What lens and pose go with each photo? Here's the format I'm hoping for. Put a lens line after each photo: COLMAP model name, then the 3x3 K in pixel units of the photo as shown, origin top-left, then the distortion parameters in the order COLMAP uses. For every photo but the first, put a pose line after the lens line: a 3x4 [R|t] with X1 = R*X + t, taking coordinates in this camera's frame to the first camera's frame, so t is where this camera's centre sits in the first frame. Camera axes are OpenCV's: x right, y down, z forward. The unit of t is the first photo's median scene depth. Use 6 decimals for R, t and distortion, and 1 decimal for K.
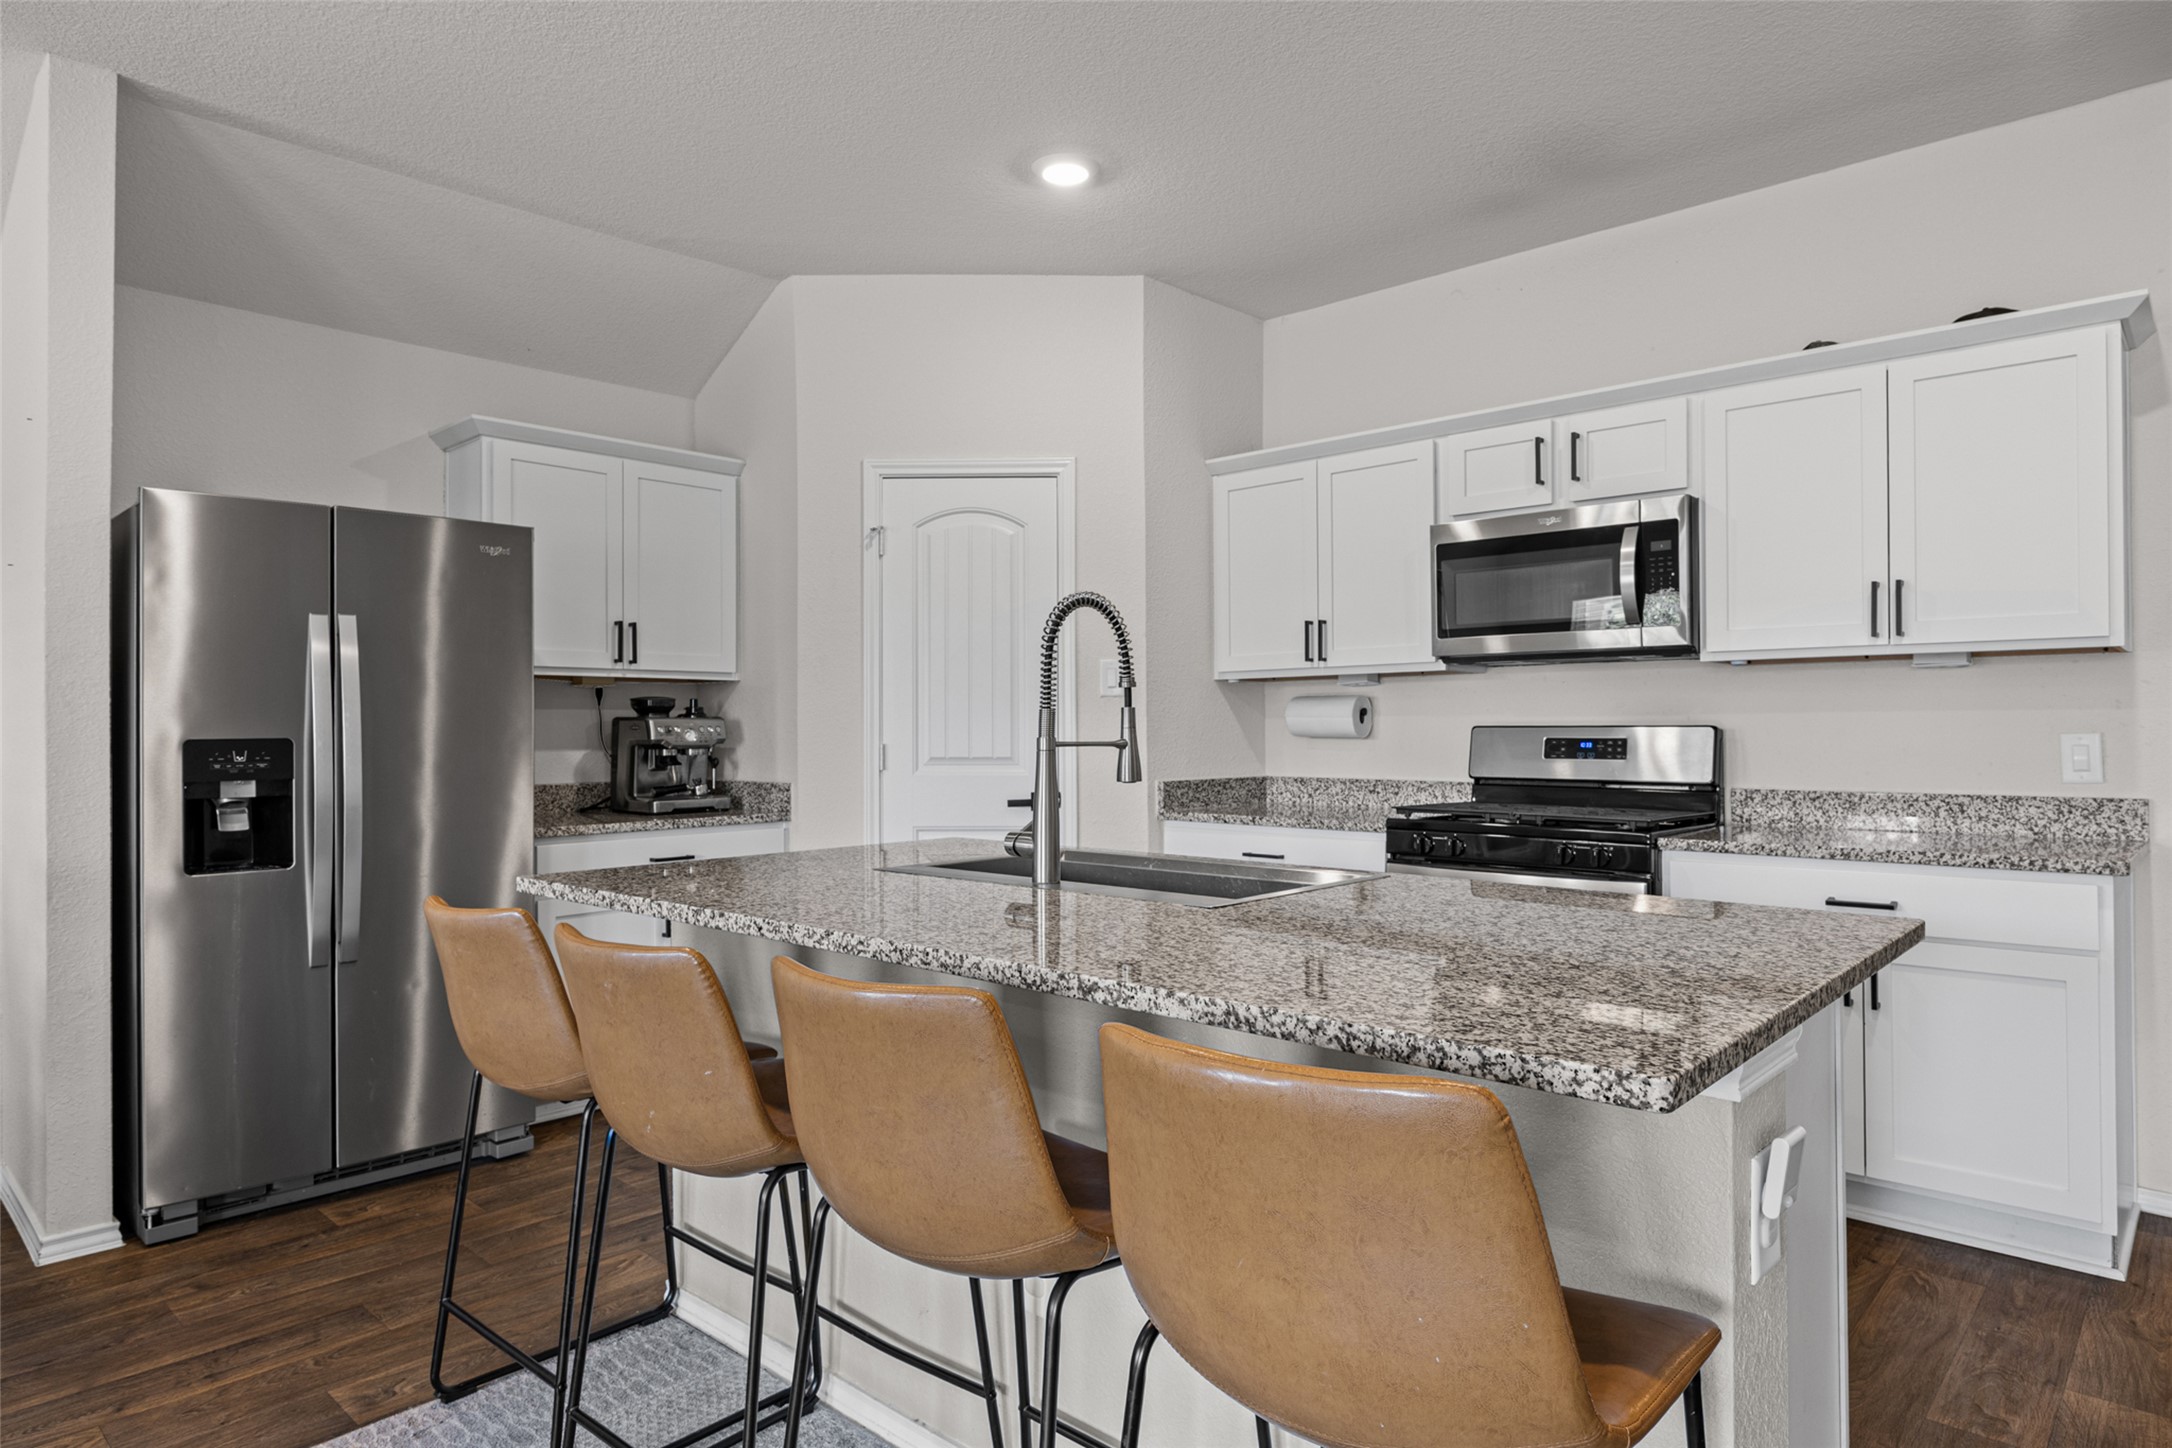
lens RADIAL K [[1265.9, 0, 1083.6], [0, 1265.9, 728.0], [0, 0, 1]] dist [-0.002109, 0.000805]
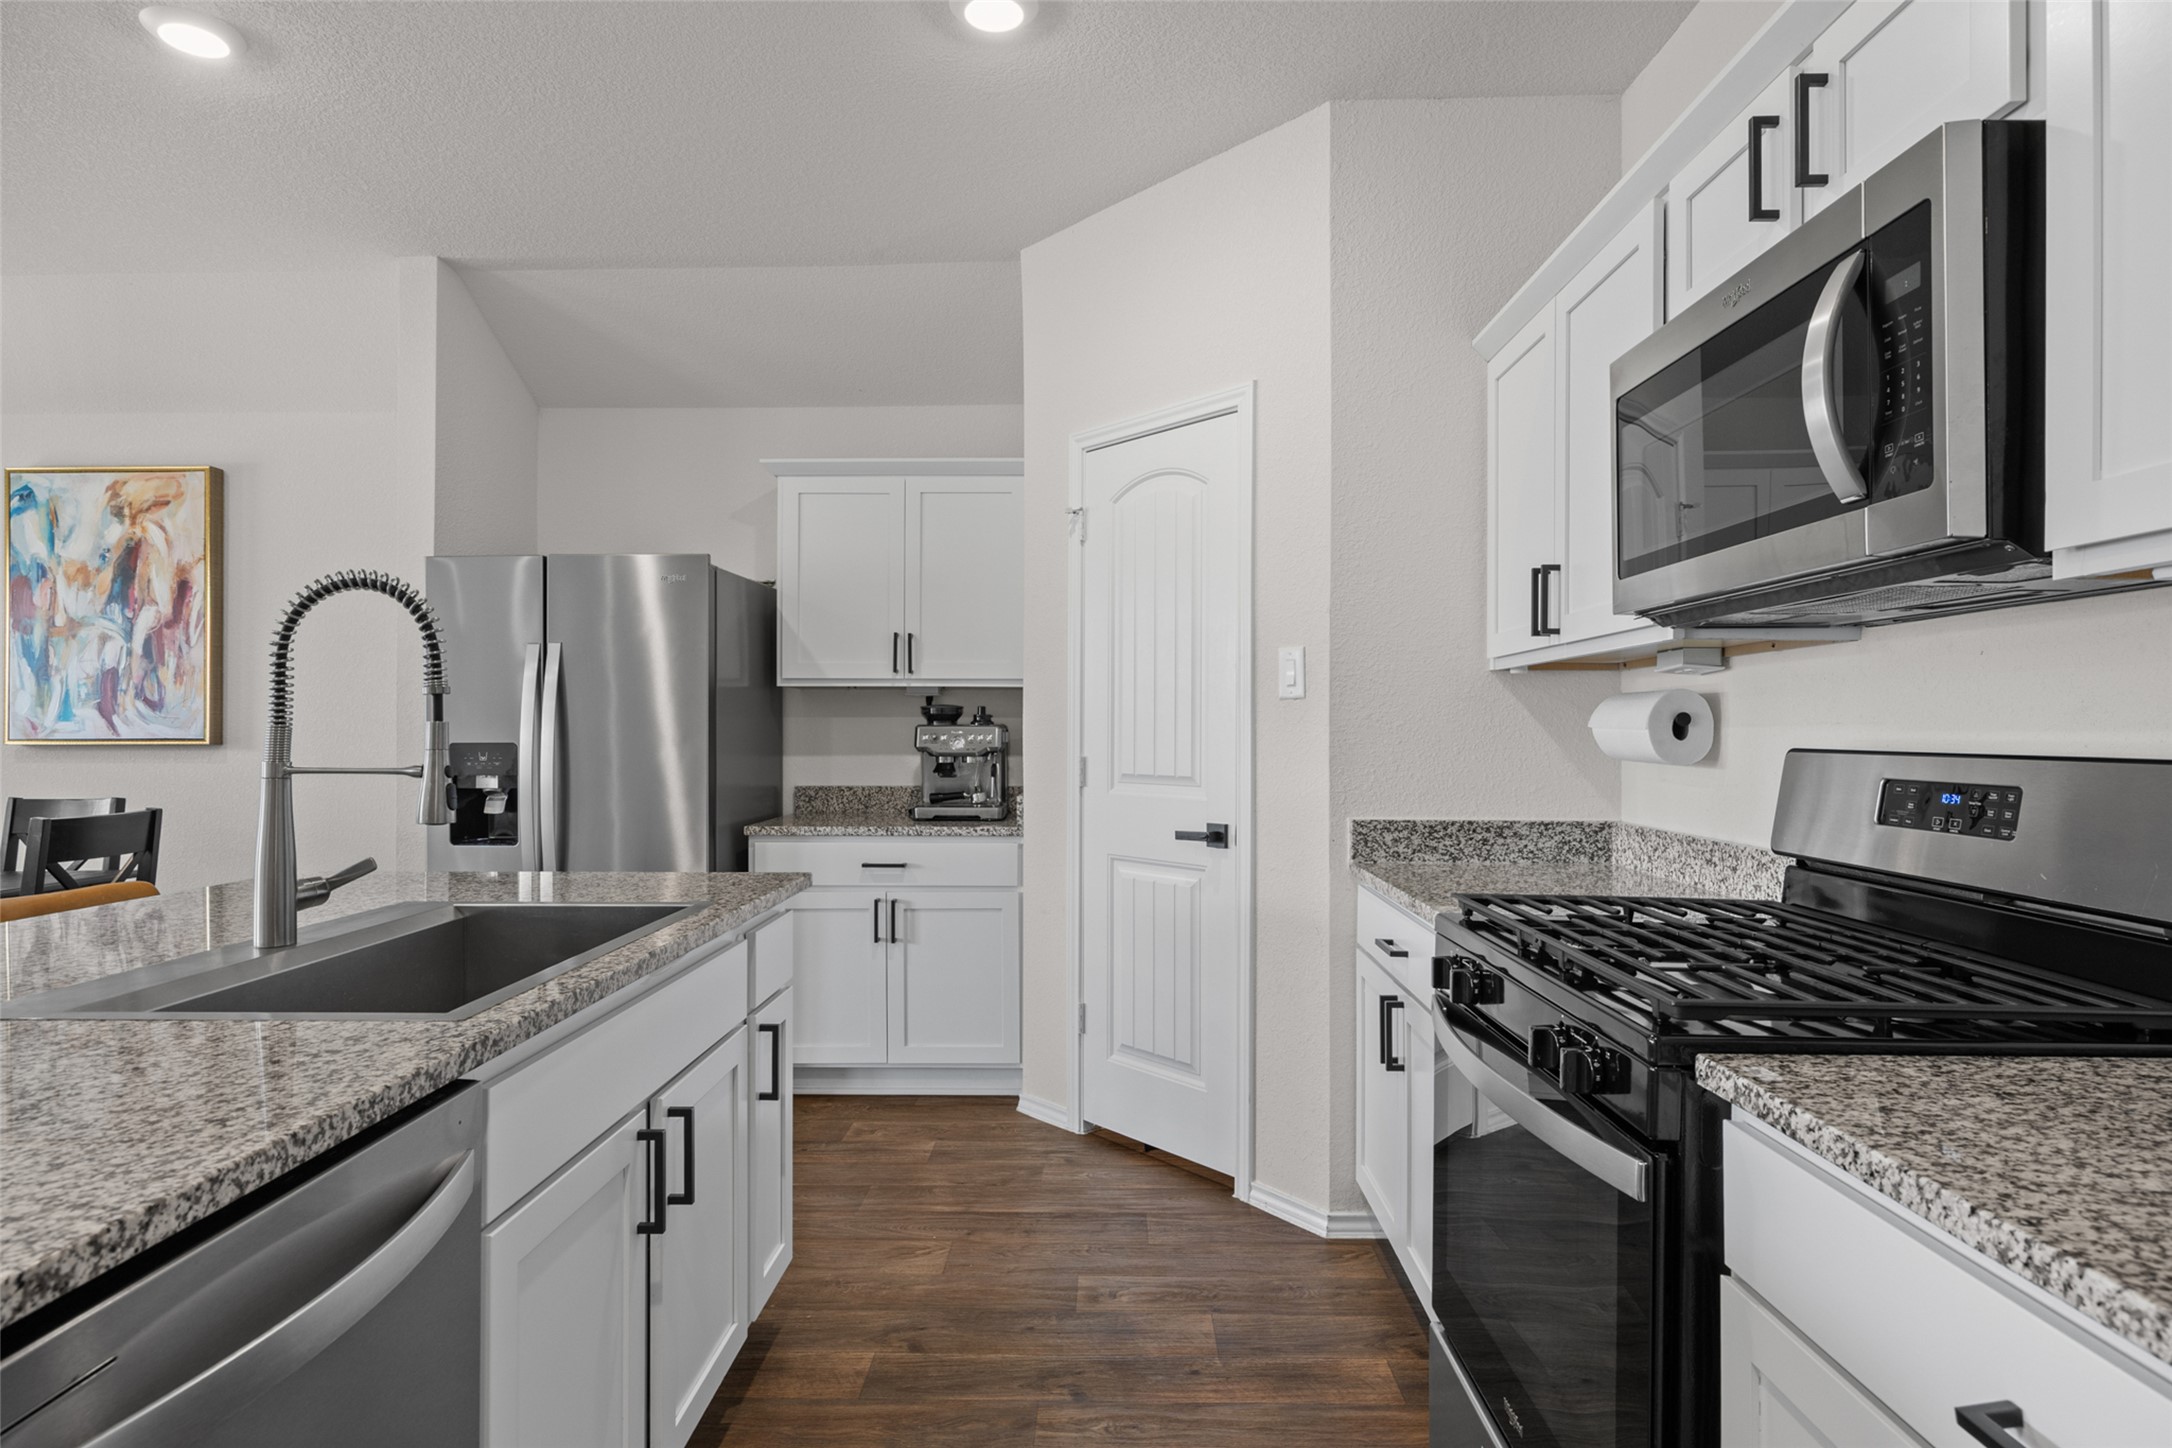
lens RADIAL K [[1176.1, 0, 1082.4], [0, 1176.1, 728.4], [0, 0, 1]] dist [0.002584, 0.000529]
pose [[0.647365, 0.005467, -0.762161, 0.463073], [-0.003392, 0.999985, 0.004292, -0.010213], [0.762173, -0.000193, 0.647374, 0.476244]]
